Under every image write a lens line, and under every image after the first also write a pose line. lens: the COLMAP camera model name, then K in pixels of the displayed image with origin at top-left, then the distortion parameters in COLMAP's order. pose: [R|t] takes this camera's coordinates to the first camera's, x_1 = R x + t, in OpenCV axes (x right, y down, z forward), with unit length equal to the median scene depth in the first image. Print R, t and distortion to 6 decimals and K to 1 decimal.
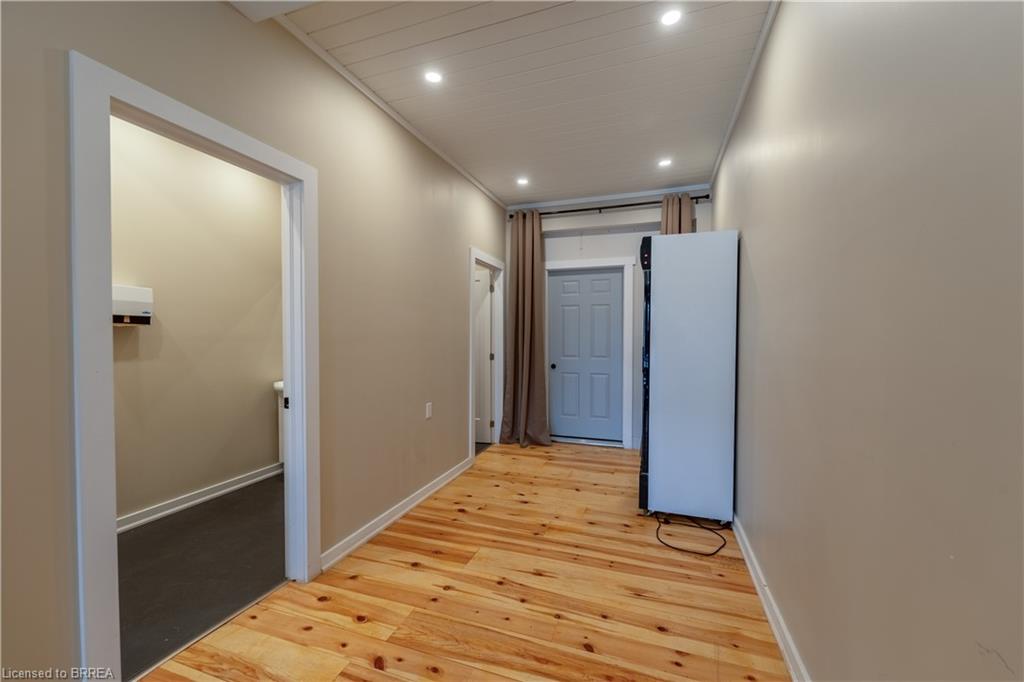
lens RADIAL K [[407.1, 0, 513.4], [0, 407.1, 343.9], [0, 0, 1]] dist [0.000206, -0.001010]
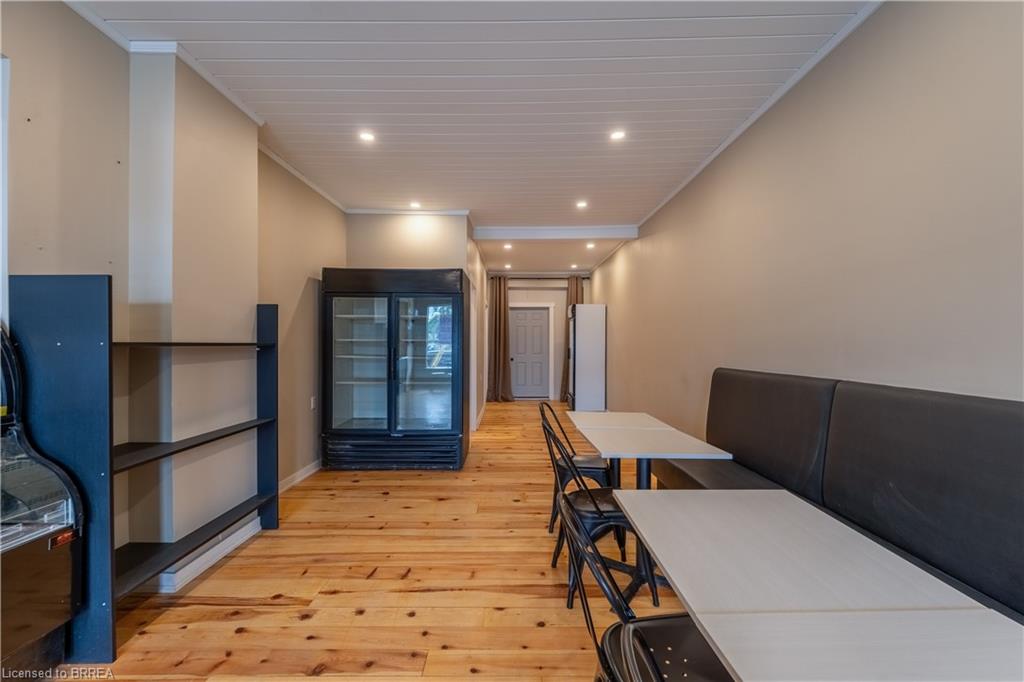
lens RADIAL K [[407.1, 0, 512.7], [0, 407.1, 342.6], [0, 0, 1]] dist [0.000206, -0.001010]
pose [[0.944296, -0.003491, 0.329078, -0.601952], [0.008832, 0.999852, -0.014734, 0.009018], [-0.328978, 0.016820, 0.944188, -0.882126]]
